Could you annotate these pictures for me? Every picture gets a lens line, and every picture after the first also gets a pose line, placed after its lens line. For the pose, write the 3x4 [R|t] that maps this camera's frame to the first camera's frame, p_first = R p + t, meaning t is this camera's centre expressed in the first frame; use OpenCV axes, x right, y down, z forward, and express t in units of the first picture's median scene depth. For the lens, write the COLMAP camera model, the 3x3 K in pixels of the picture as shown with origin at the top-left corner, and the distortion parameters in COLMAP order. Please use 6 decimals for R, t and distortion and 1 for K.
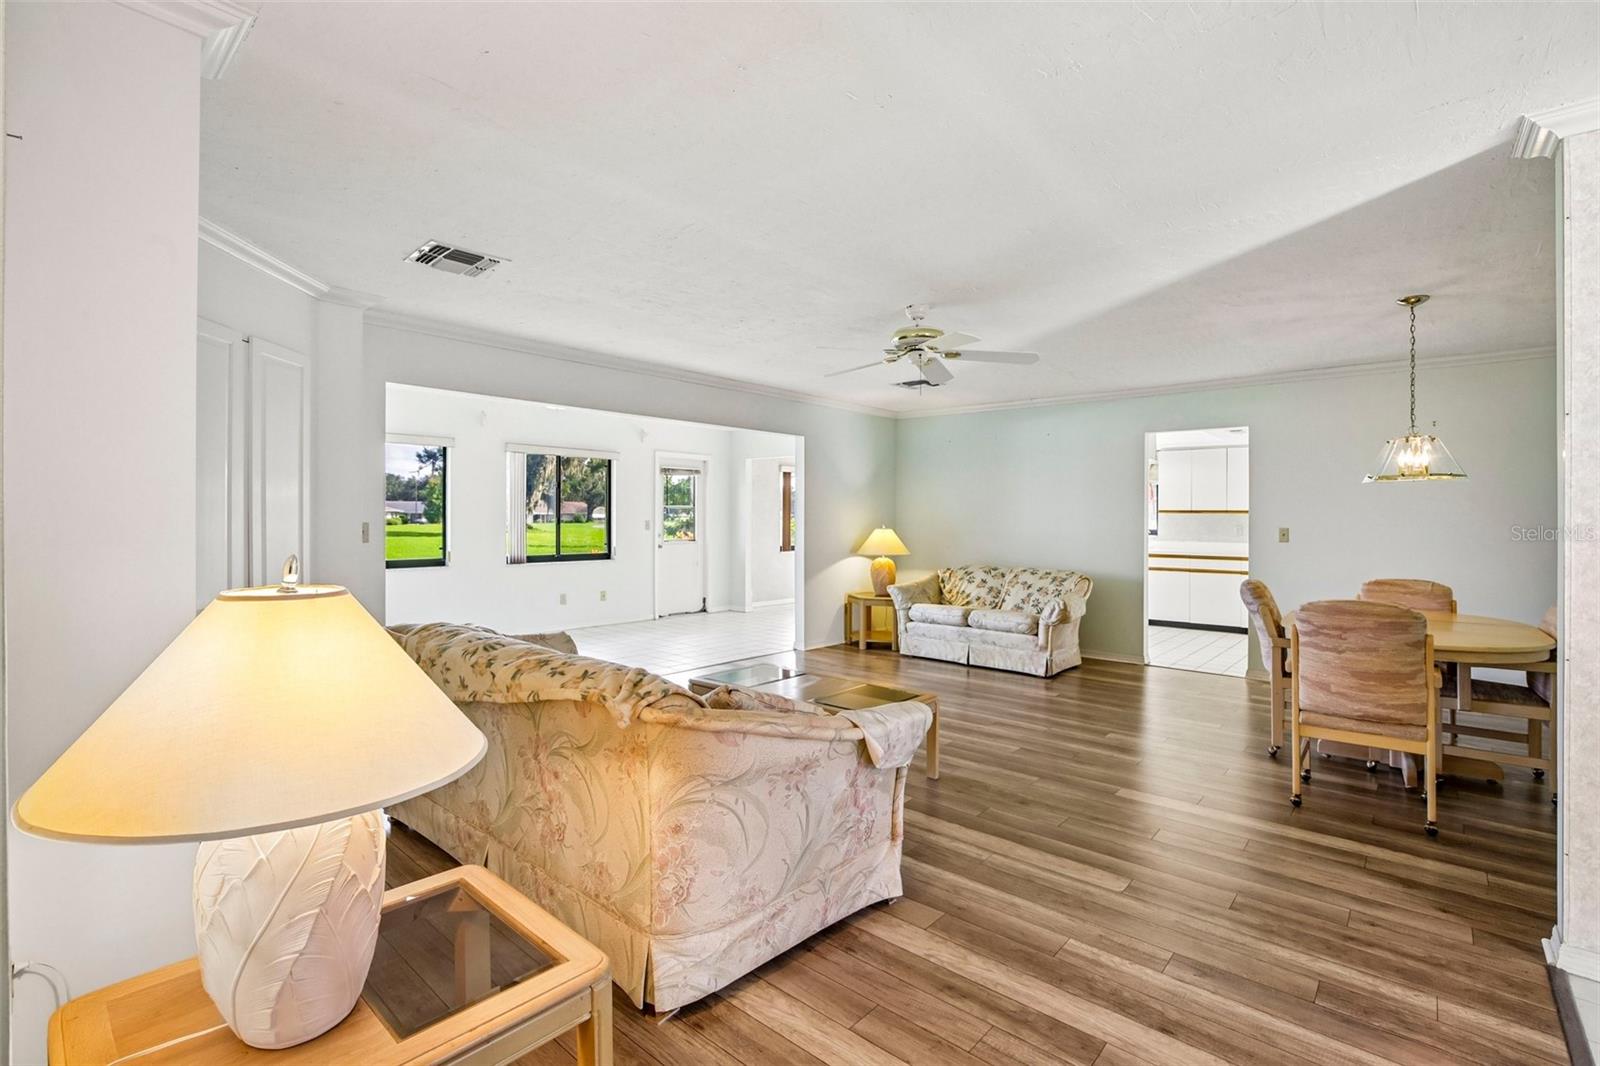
lens RADIAL K [[732.8, 0, 823.4], [0, 732.8, 516.8], [0, 0, 1]] dist [-0.030142, 0.005087]
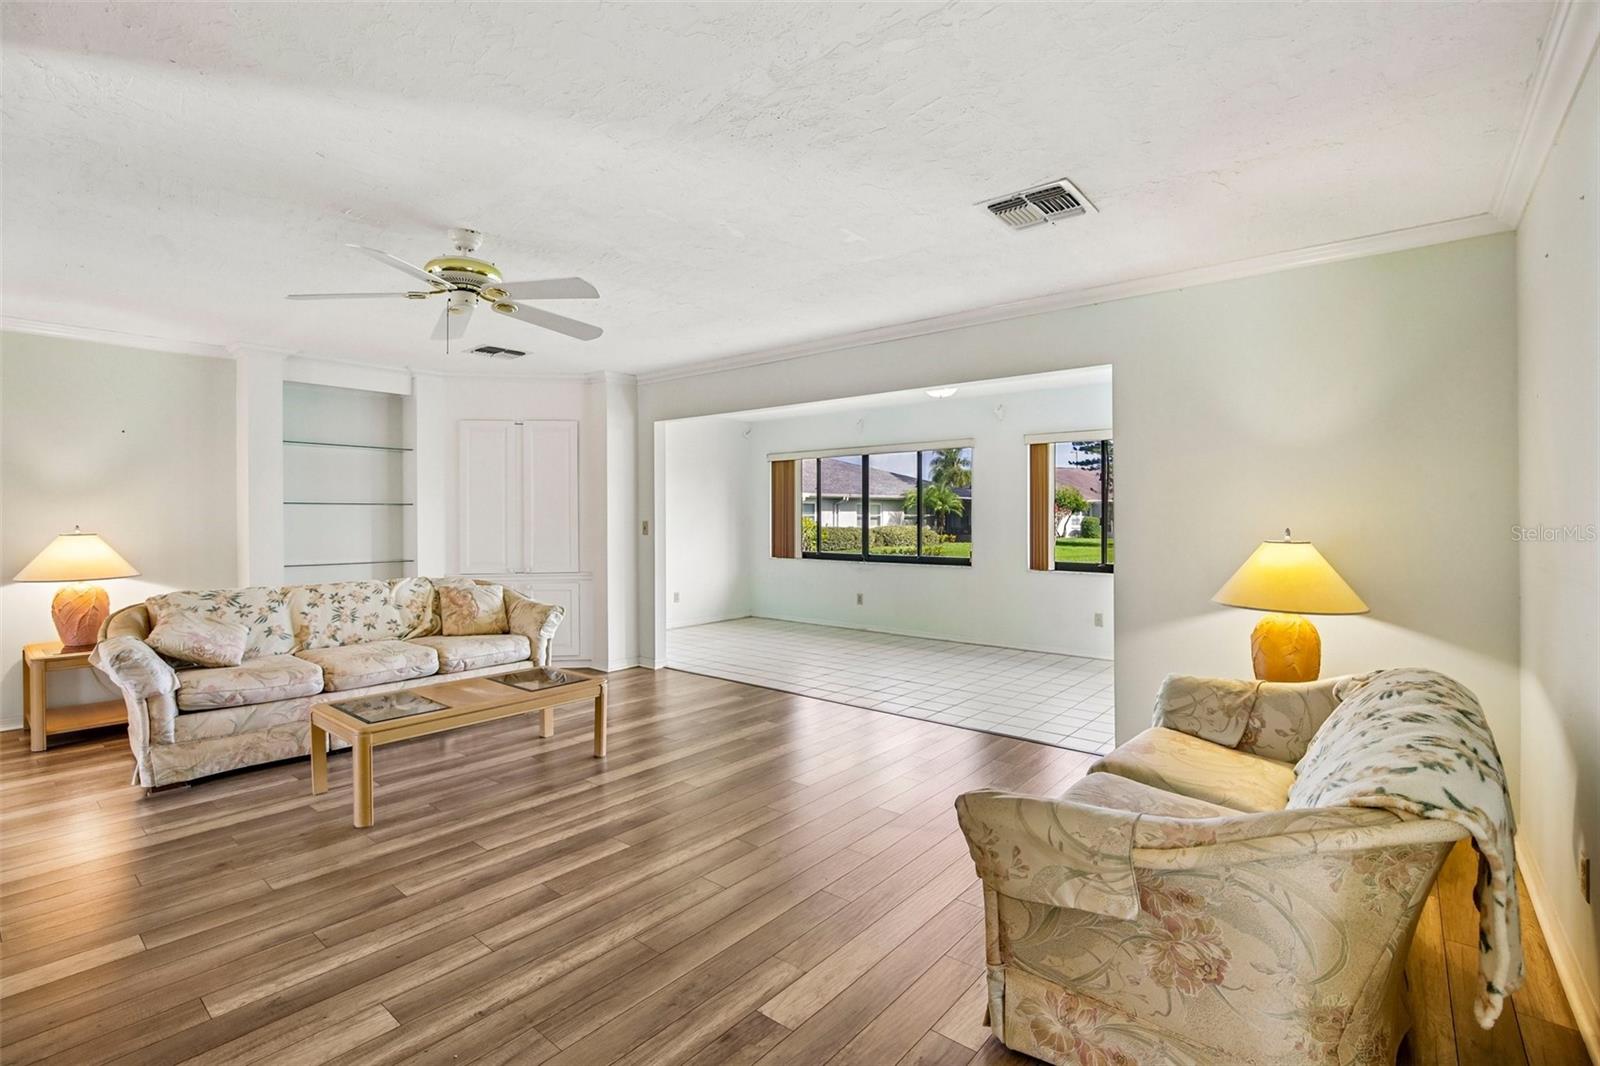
lens RADIAL K [[732.8, 0, 804.0], [0, 732.8, 521.8], [0, 0, 1]] dist [-0.030142, 0.005087]
pose [[0.006526, 0.001842, -0.999977, 0.531584], [0.001422, 0.999997, 0.001851, 0.004216], [0.999978, -0.001434, 0.006524, 0.811687]]
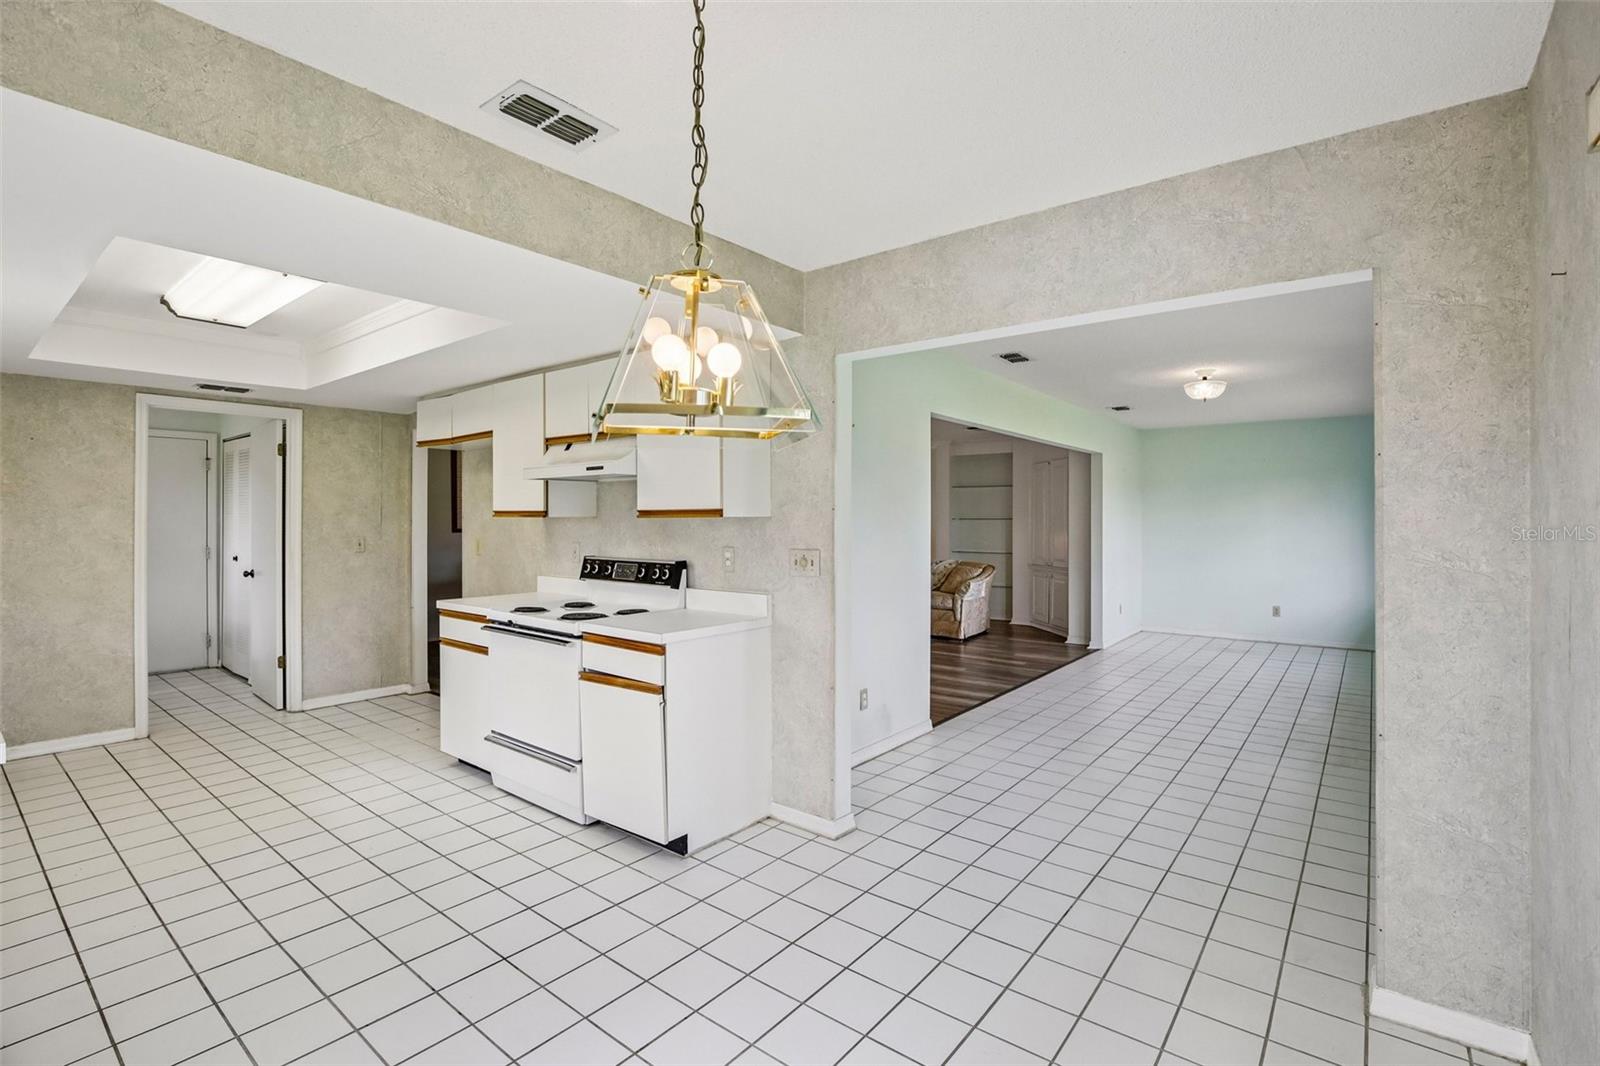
lens RADIAL K [[732.8, 0, 817.3], [0, 732.8, 525.0], [0, 0, 1]] dist [-0.030142, 0.005087]
pose [[-0.999215, -0.008402, -0.038704, 0.090718], [-0.008666, 0.999940, 0.006651, -0.010164], [0.038646, 0.006981, -0.999229, 1.782645]]
